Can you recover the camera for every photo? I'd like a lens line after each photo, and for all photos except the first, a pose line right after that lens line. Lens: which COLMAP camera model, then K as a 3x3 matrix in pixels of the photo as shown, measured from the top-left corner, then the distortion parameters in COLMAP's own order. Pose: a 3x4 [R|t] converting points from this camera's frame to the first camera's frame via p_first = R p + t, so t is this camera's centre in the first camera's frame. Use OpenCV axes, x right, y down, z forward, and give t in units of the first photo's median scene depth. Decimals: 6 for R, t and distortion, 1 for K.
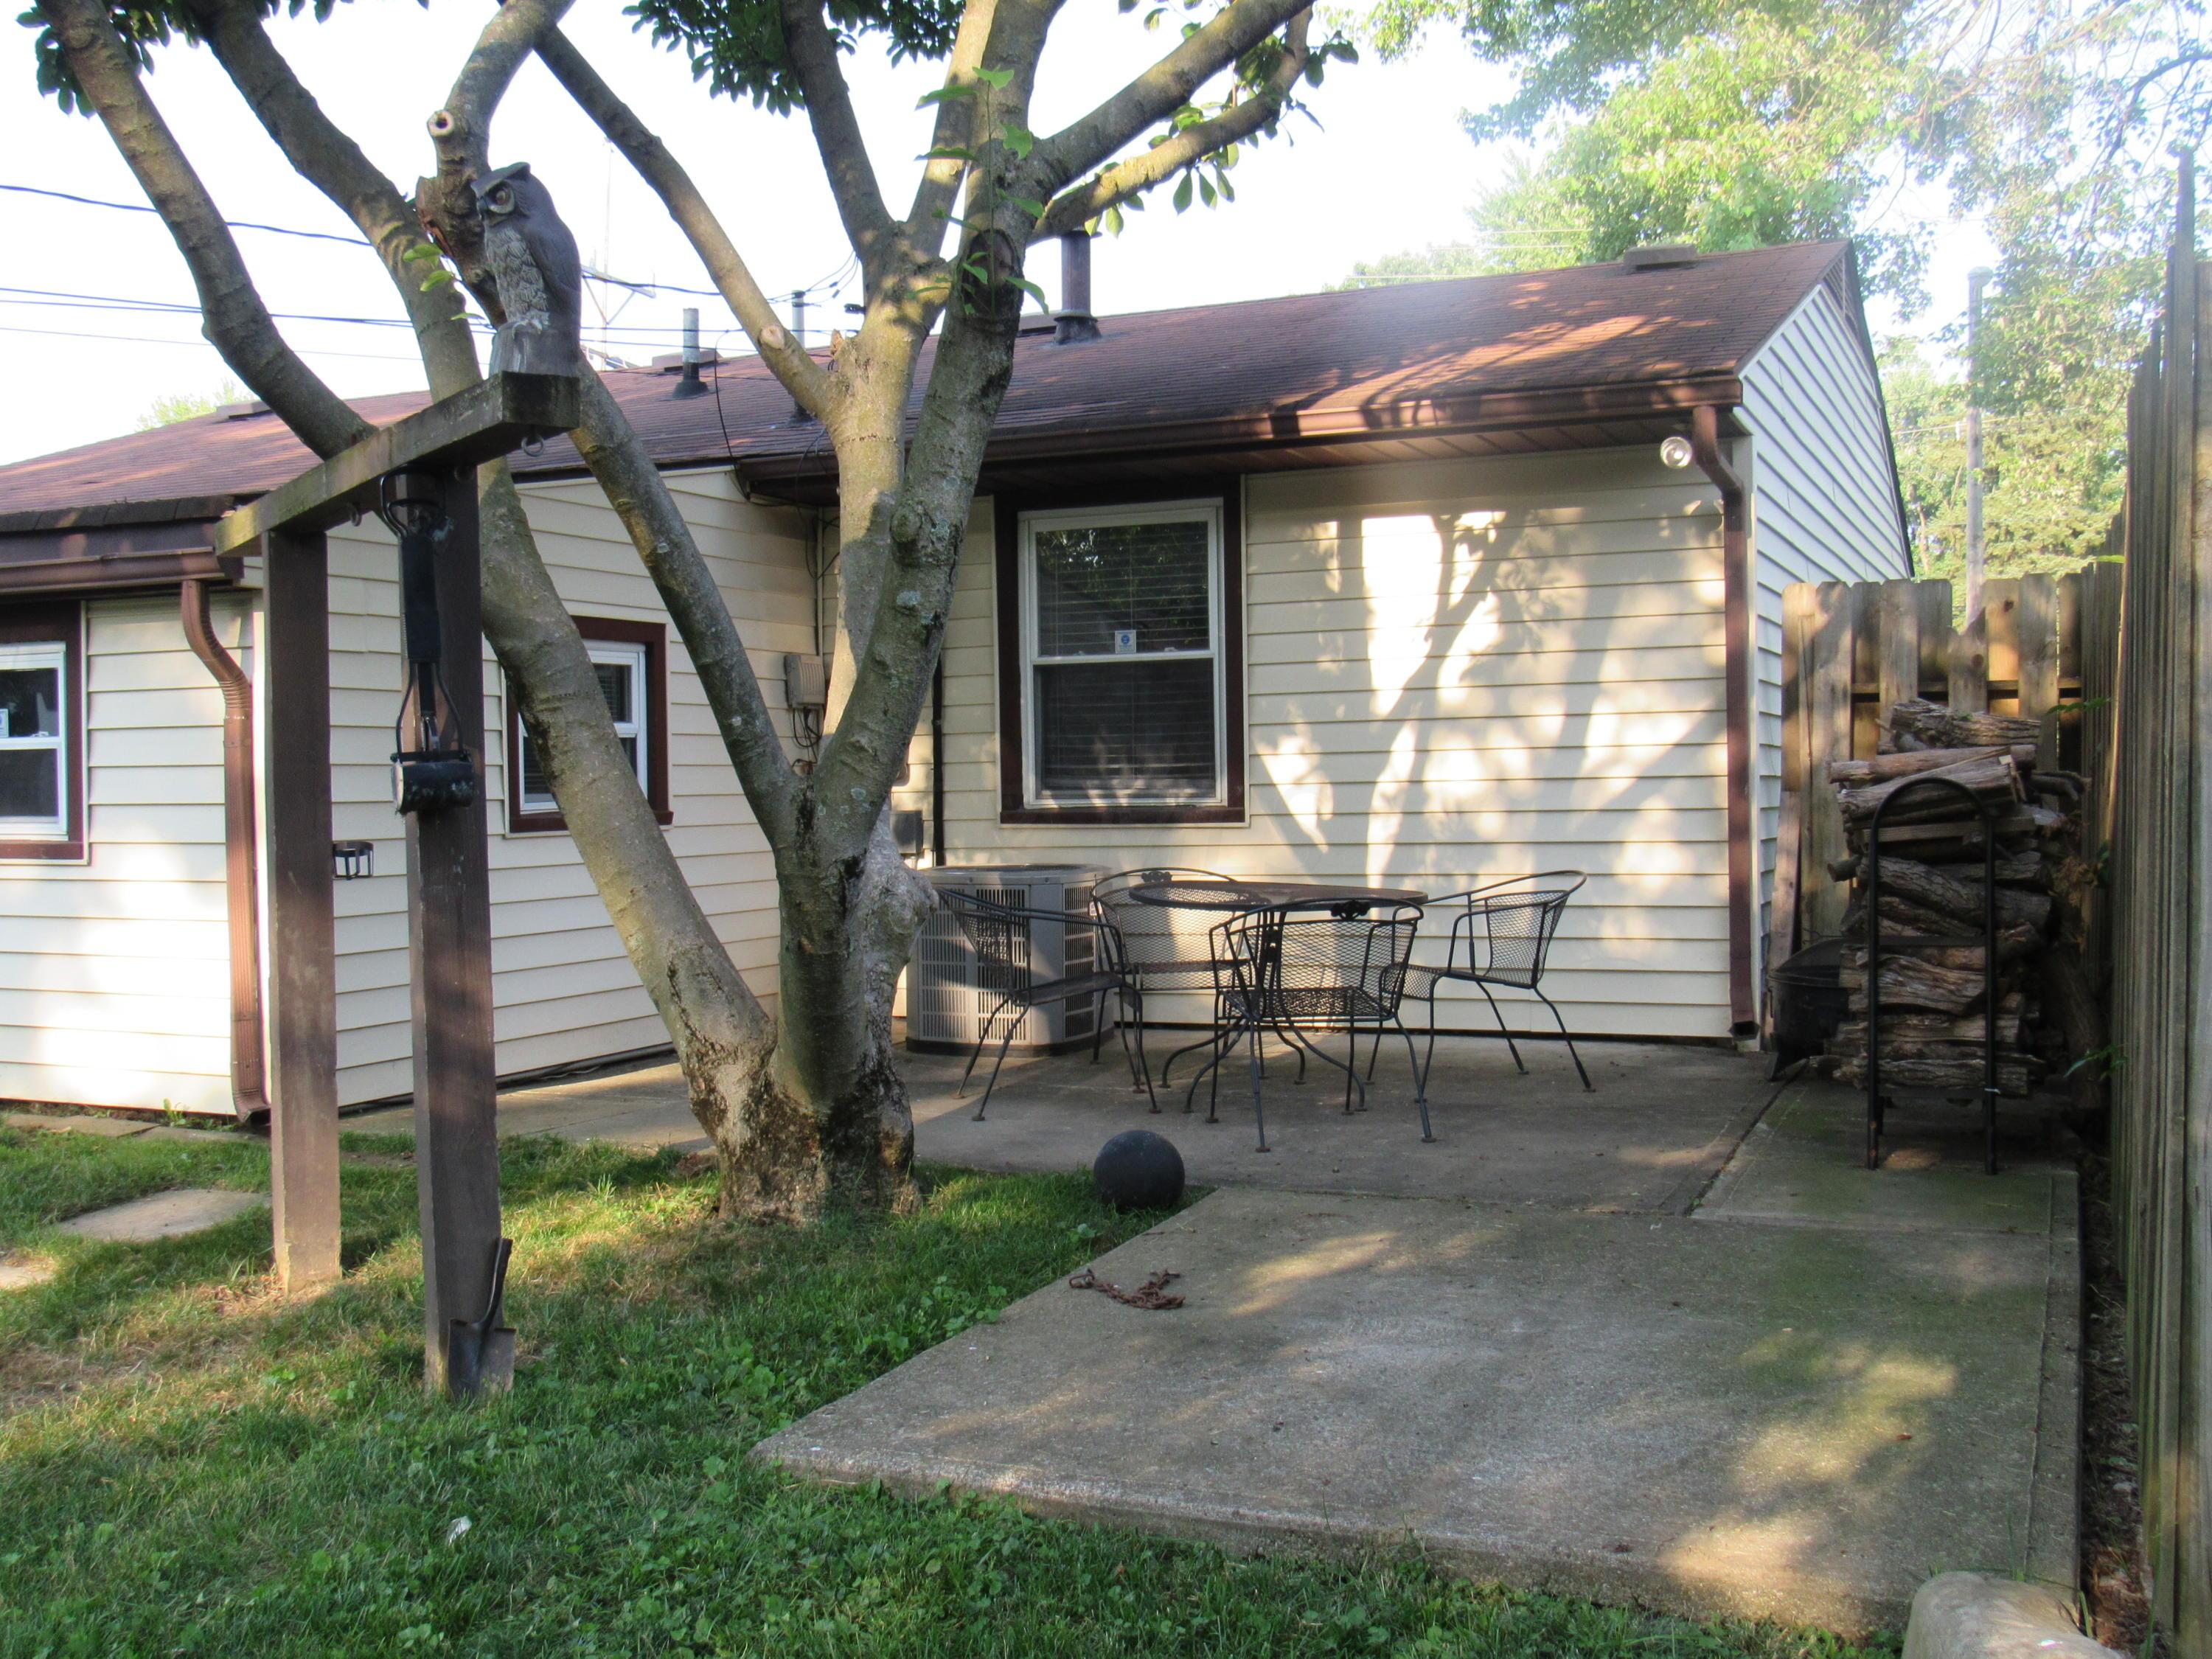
lens RADIAL K [[2253.9, 0, 1105.4], [0, 2253.9, 835.6], [0, 0, 1]] dist [-0.008359, 0.000000]
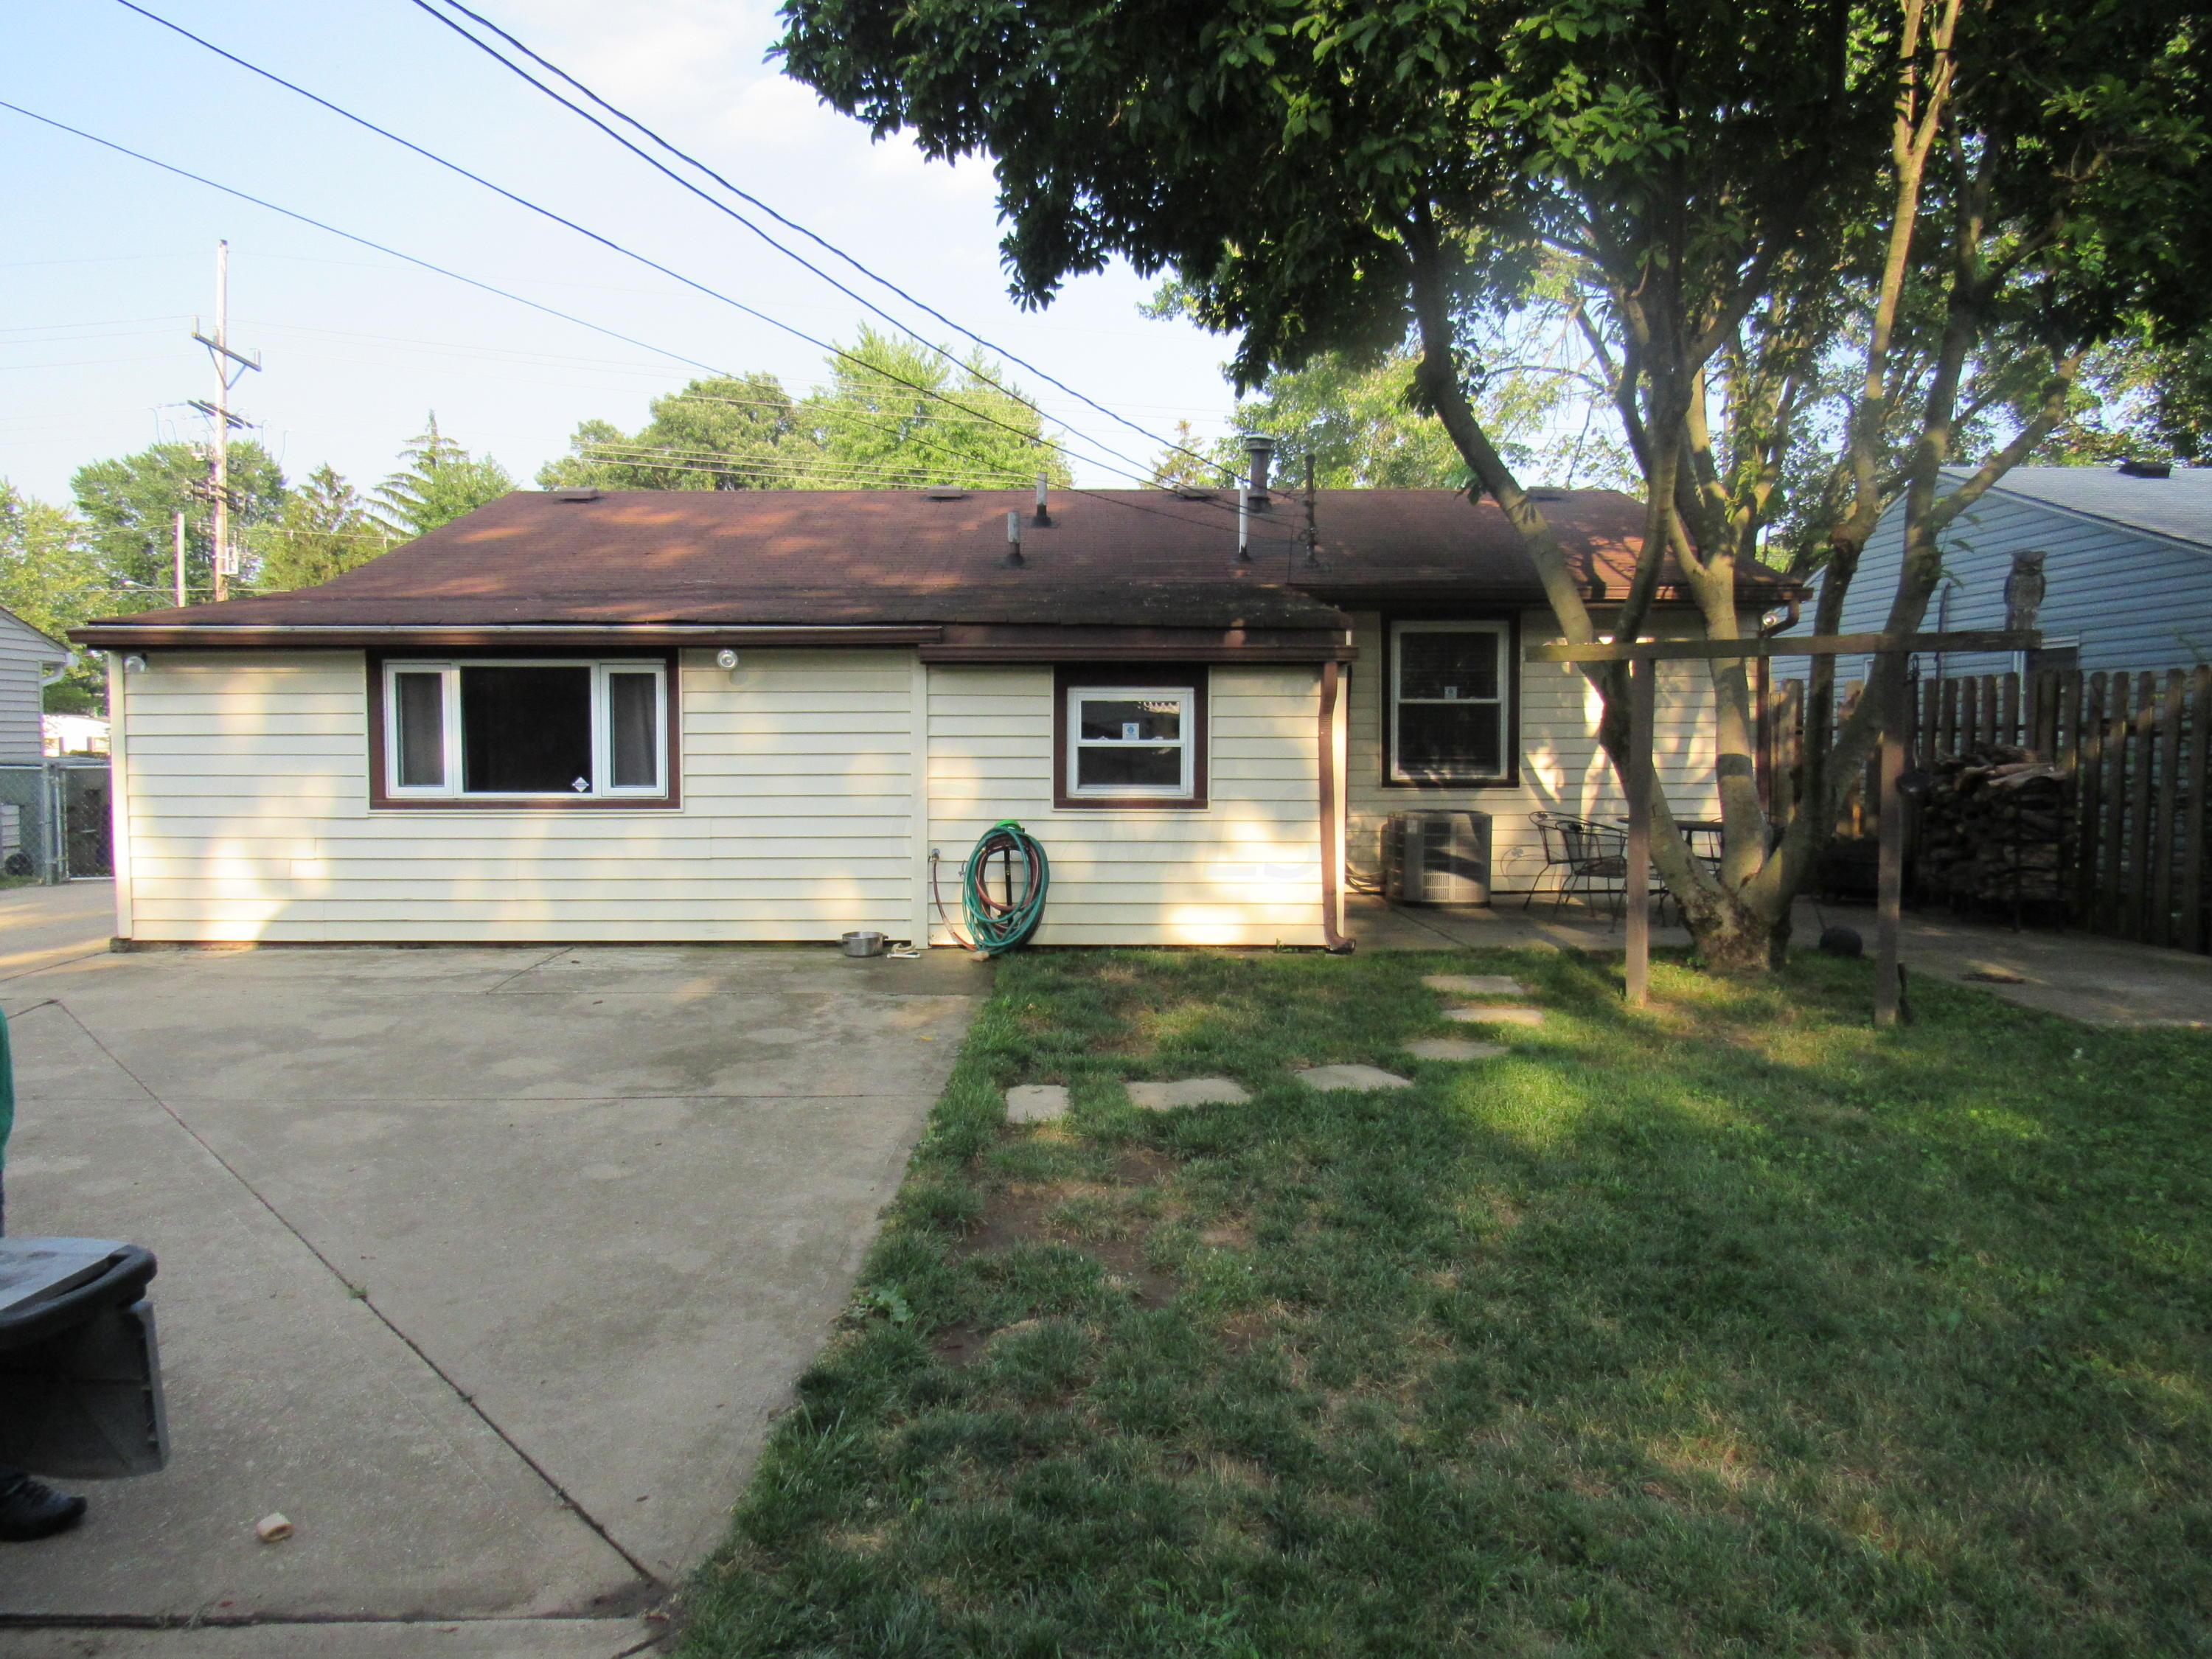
lens RADIAL K [[1575.7, 0, 1105.5], [0, 1575.7, 828.2], [0, 0, 1]] dist [-0.014173, -0.000288]
pose [[0.909859, -0.006963, 0.414860, -0.840831], [-0.003895, 0.999672, 0.025321, -0.004609], [-0.414900, -0.024654, 0.909533, -0.095702]]
